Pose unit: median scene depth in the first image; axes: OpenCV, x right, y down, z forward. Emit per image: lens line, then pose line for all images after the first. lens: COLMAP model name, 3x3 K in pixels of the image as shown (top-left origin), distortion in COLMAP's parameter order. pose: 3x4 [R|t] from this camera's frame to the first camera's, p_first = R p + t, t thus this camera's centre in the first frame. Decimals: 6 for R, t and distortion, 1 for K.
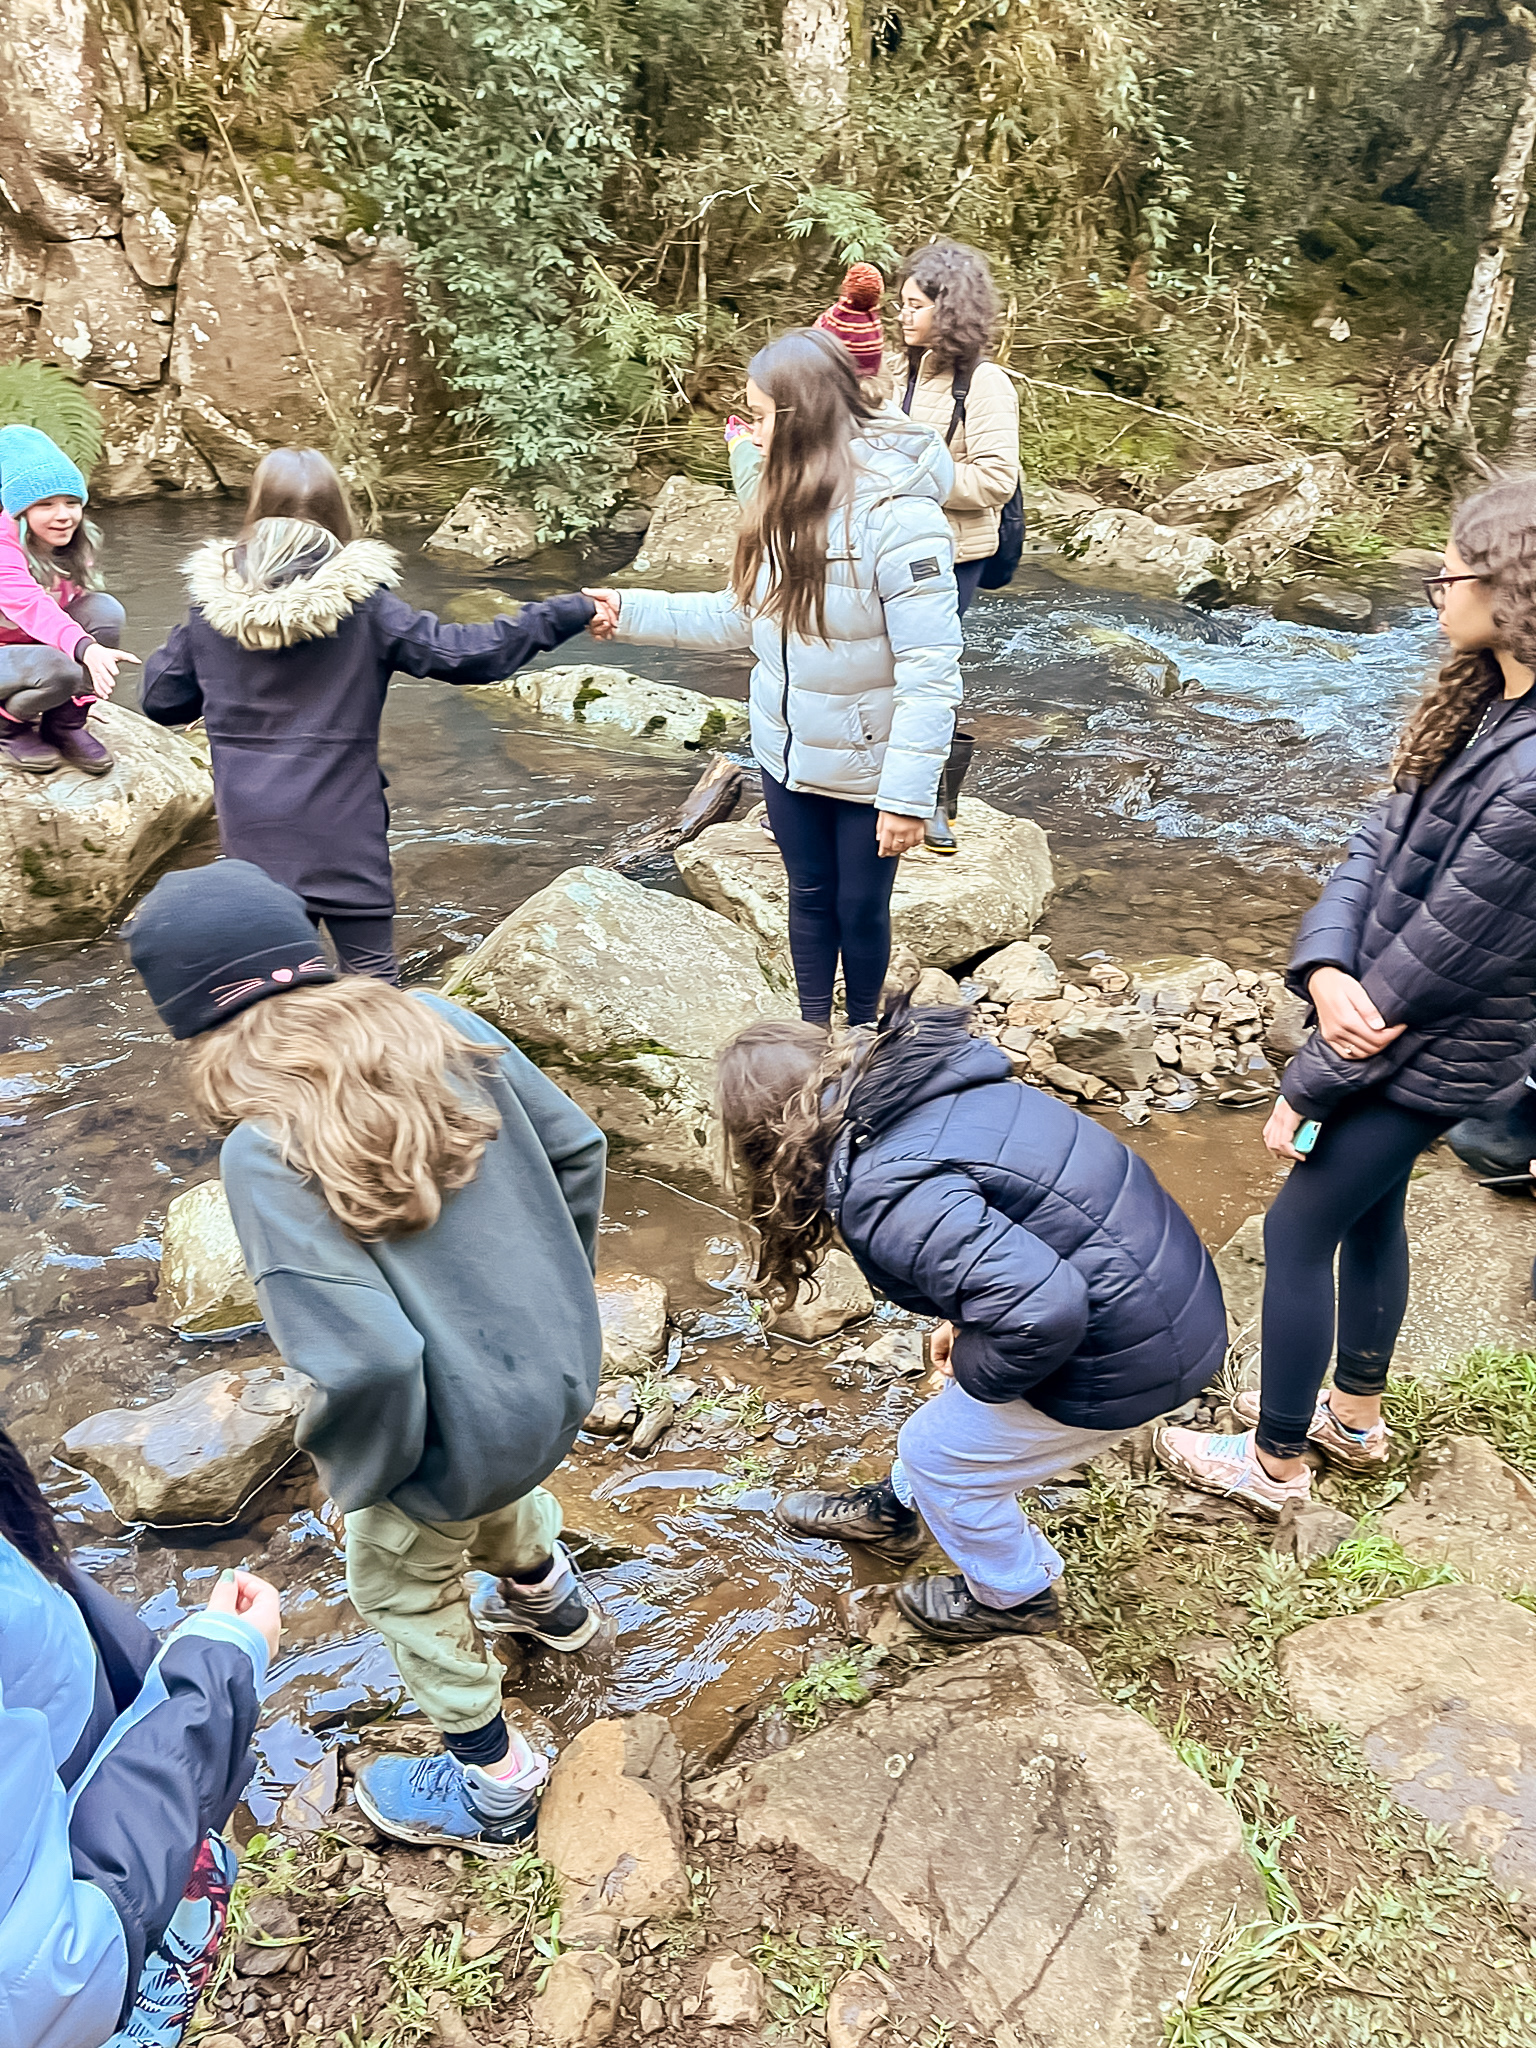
lens RADIAL K [[1546.3, 0, 765.7], [0, 1546.3, 1027.5], [0, 0, 1]] dist [-0.007230, 0.003410]
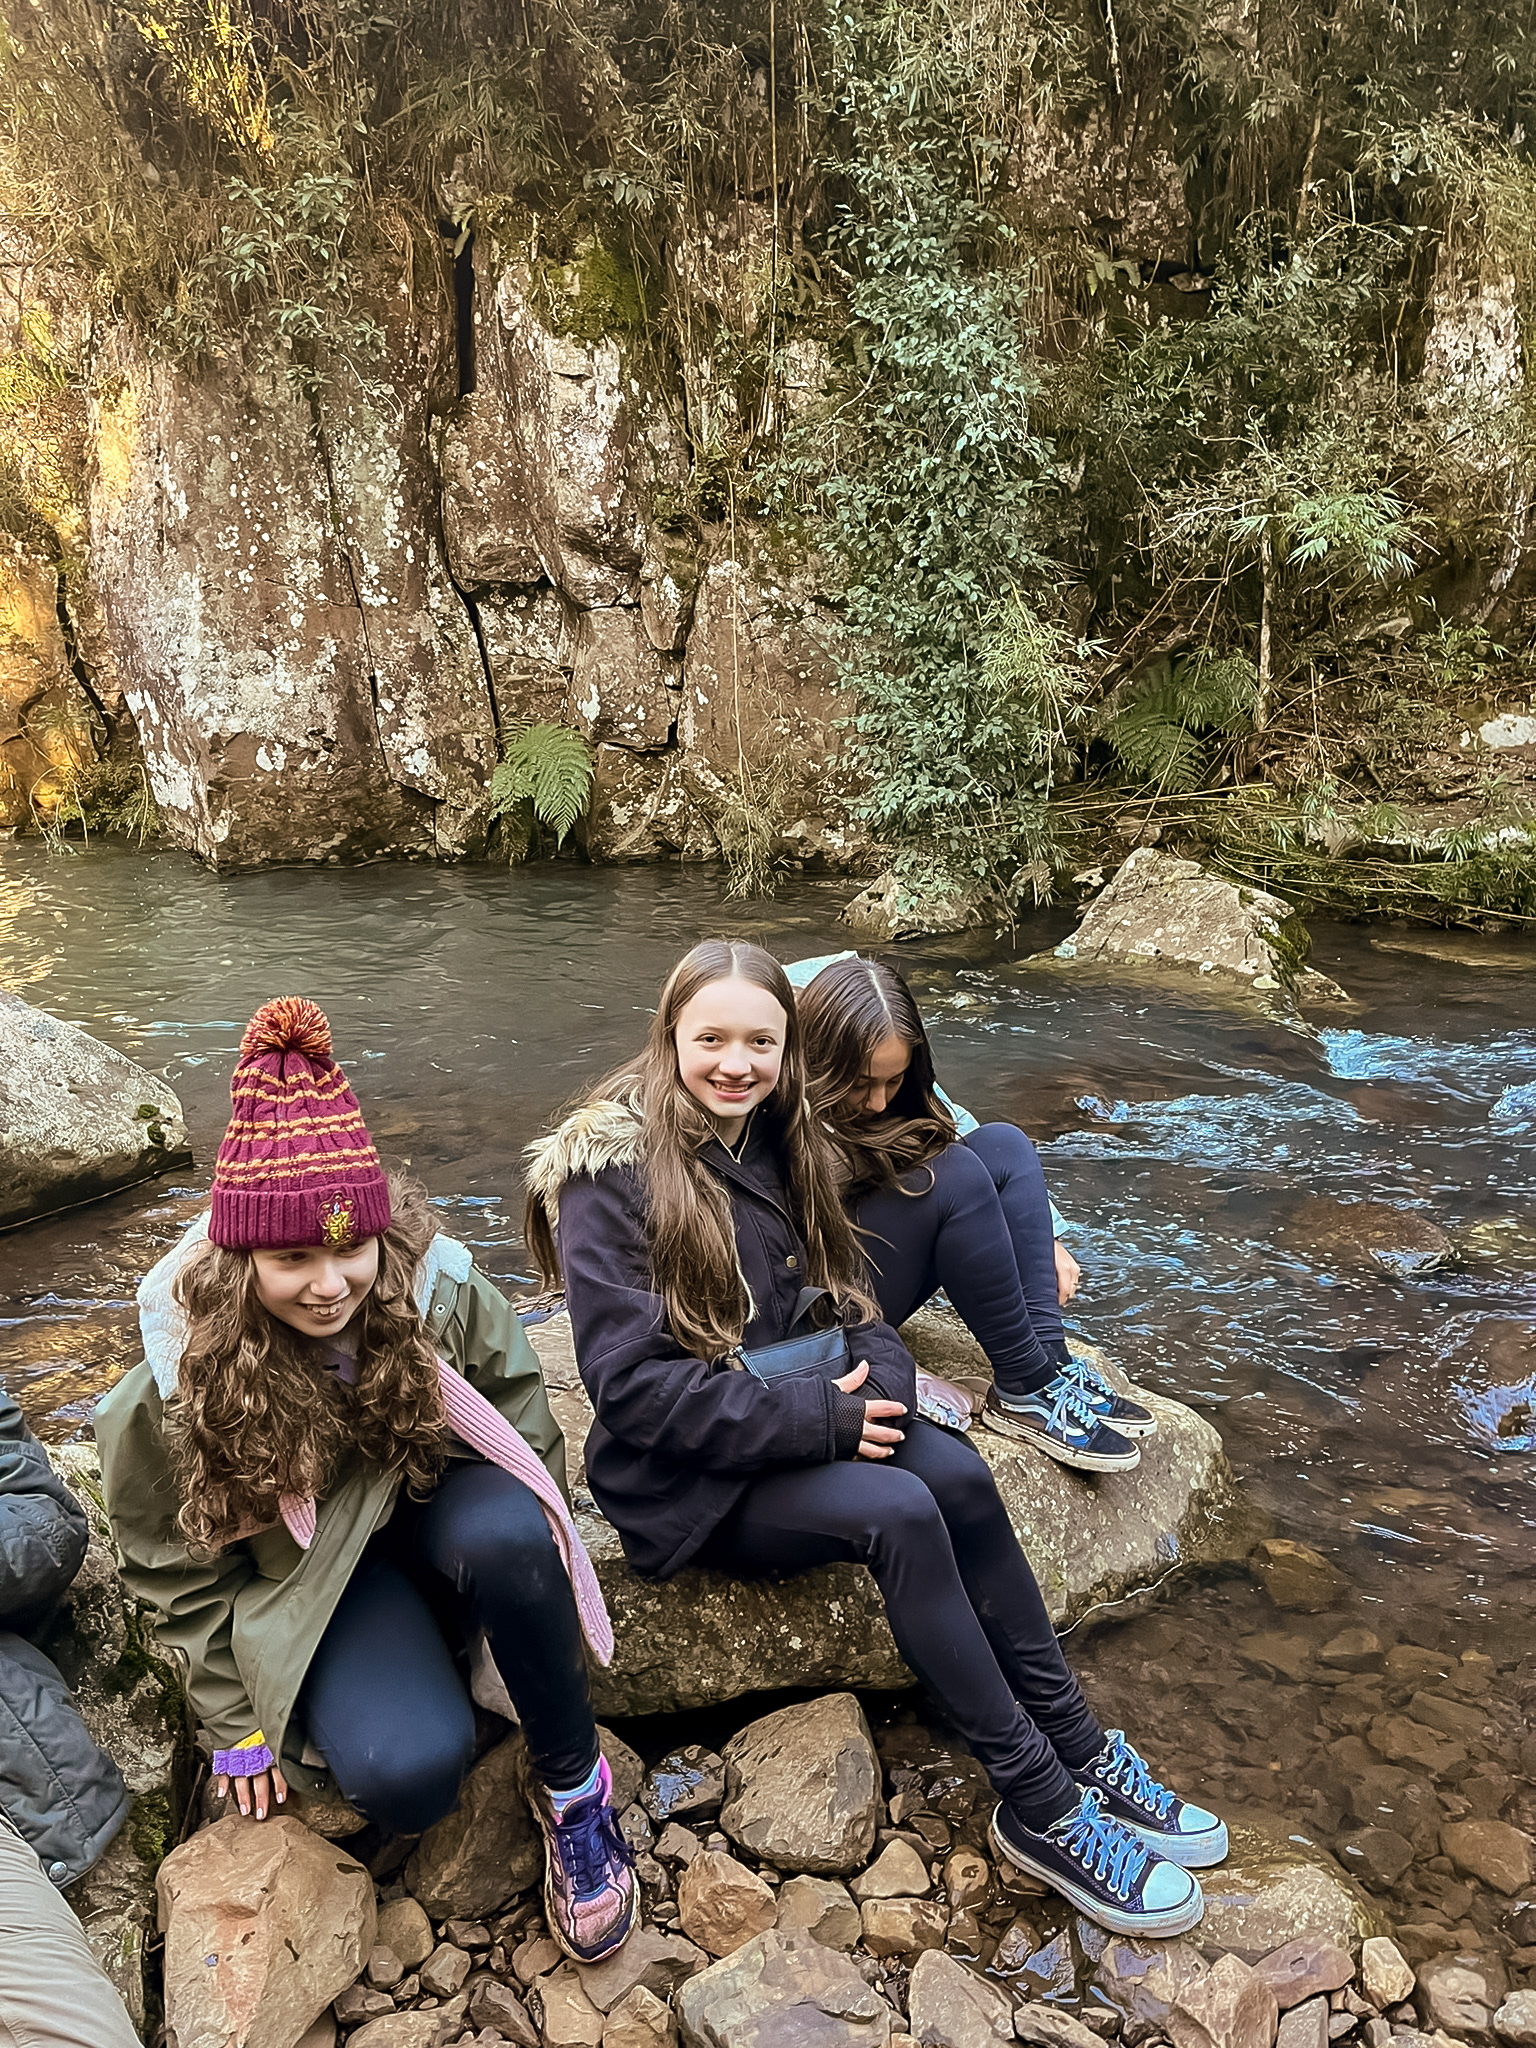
lens RADIAL K [[1546.3, 0, 769.1], [0, 1546.3, 1016.3], [0, 0, 1]] dist [-0.007230, 0.003410]
pose [[0.861901, 0.087998, -0.499383, 0.174165], [-0.217838, 0.953576, -0.207940, -0.072002], [0.457902, 0.288008, 0.841057, 0.279264]]
